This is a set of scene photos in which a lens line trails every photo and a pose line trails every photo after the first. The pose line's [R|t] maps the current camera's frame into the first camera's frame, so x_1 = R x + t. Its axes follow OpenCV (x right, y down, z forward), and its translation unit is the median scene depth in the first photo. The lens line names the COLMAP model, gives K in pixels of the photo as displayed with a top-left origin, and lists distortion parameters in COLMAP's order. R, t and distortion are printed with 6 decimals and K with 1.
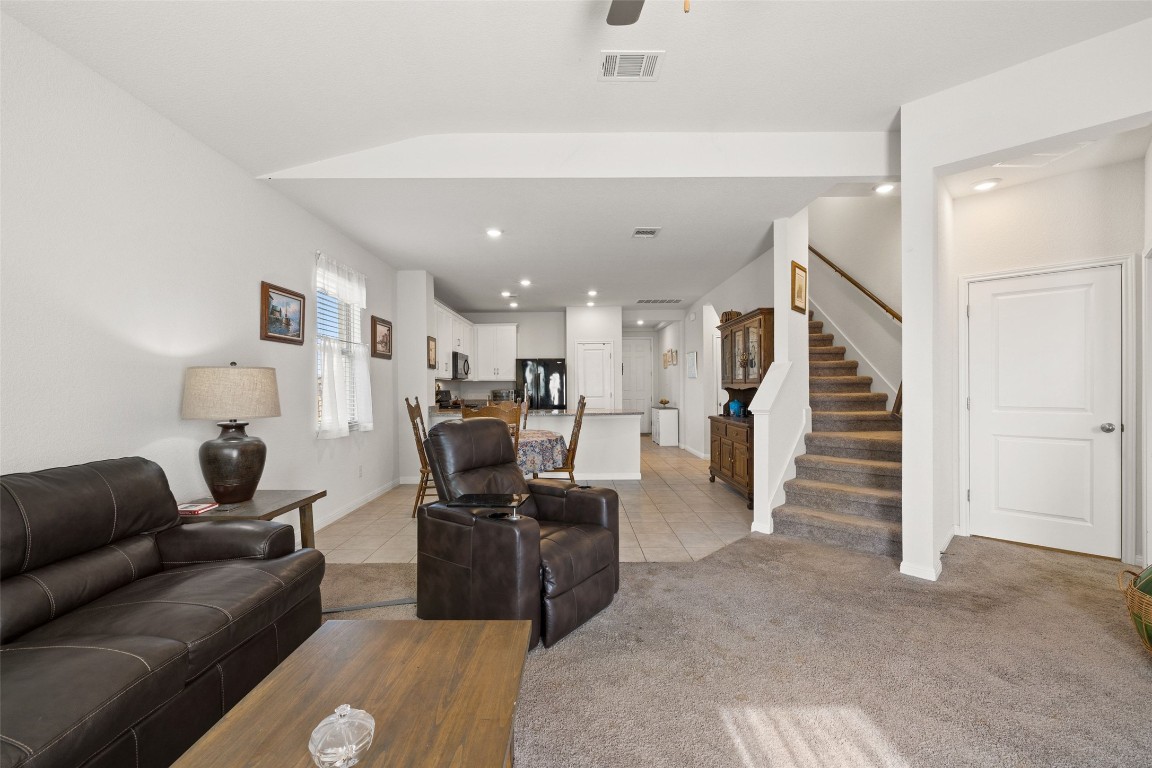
lens RADIAL K [[484.6, 0, 574.4], [0, 484.6, 390.7], [0, 0, 1]] dist [0.001120, 0.000155]
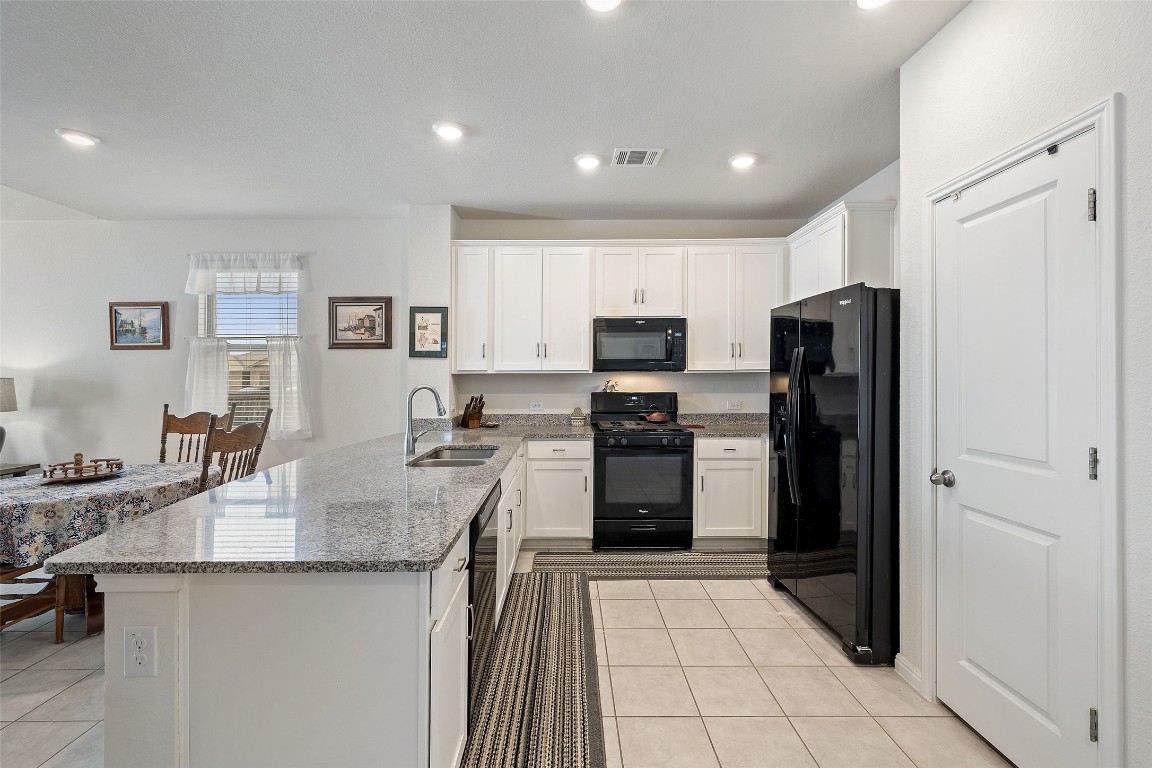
lens RADIAL K [[487.8, 0, 568.6], [0, 487.8, 375.0], [0, 0, 1]] dist [0.000040, 0.000205]
pose [[0.000665, 0.004162, -0.999991, 0.535832], [-0.002424, 0.999988, 0.004160, -0.044797], [0.999997, 0.002421, 0.000675, 1.952651]]
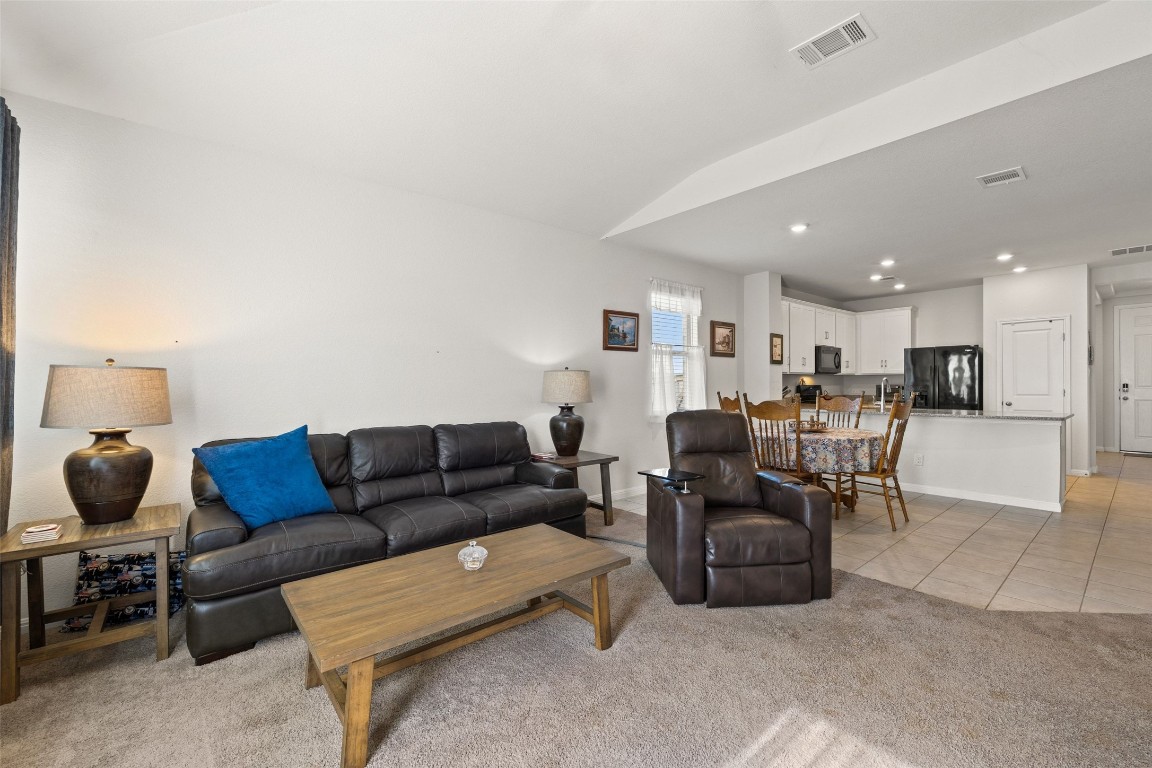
lens RADIAL K [[481.3, 0, 573.8], [0, 481.3, 388.9], [0, 0, 1]] dist [0.000270, 0.000183]
pose [[0.641744, 0.010871, -0.766842, 0.363461], [-0.003522, 0.999931, 0.011228, -0.004400], [0.766911, -0.004505, 0.641738, 0.007043]]
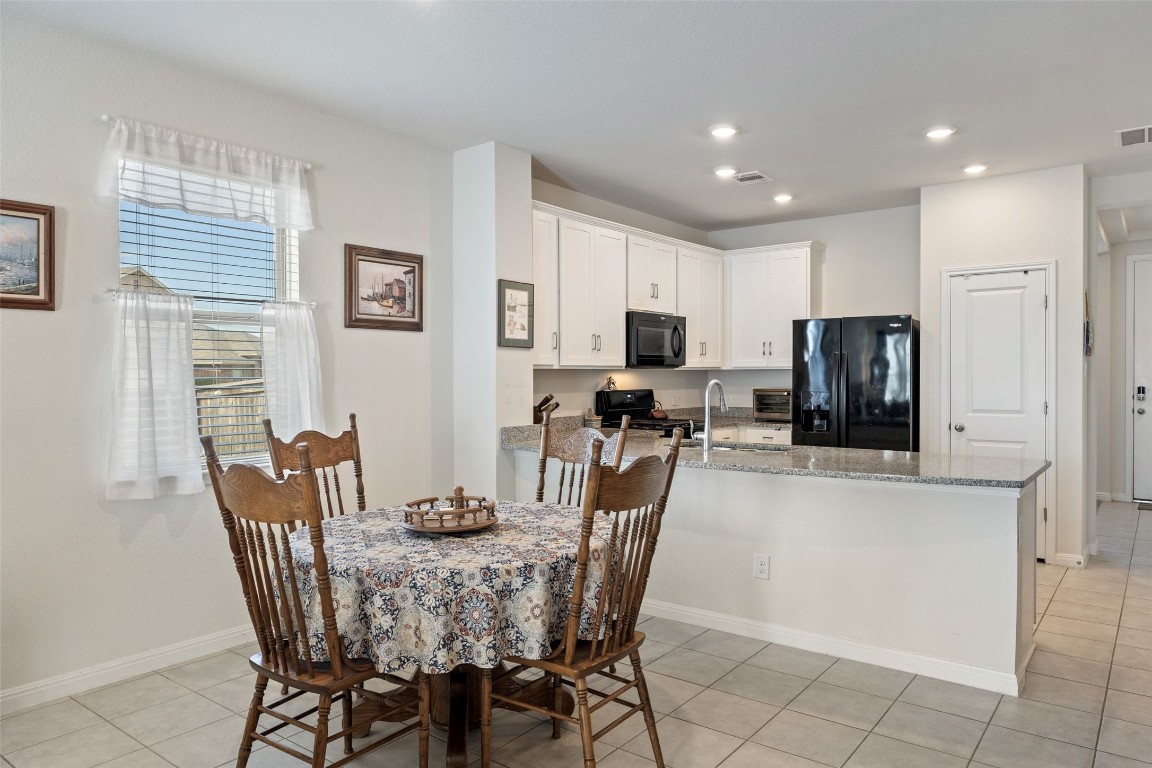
lens RADIAL K [[765.5, 0, 575.7], [0, 765.5, 388.7], [0, 0, 1]] dist [-0.000034, 0.001540]
pose [[0.791370, 0.016912, -0.611103, 0.349306], [-0.007201, 0.999806, 0.018344, -0.032920], [0.611294, -0.010116, 0.791339, 0.735244]]
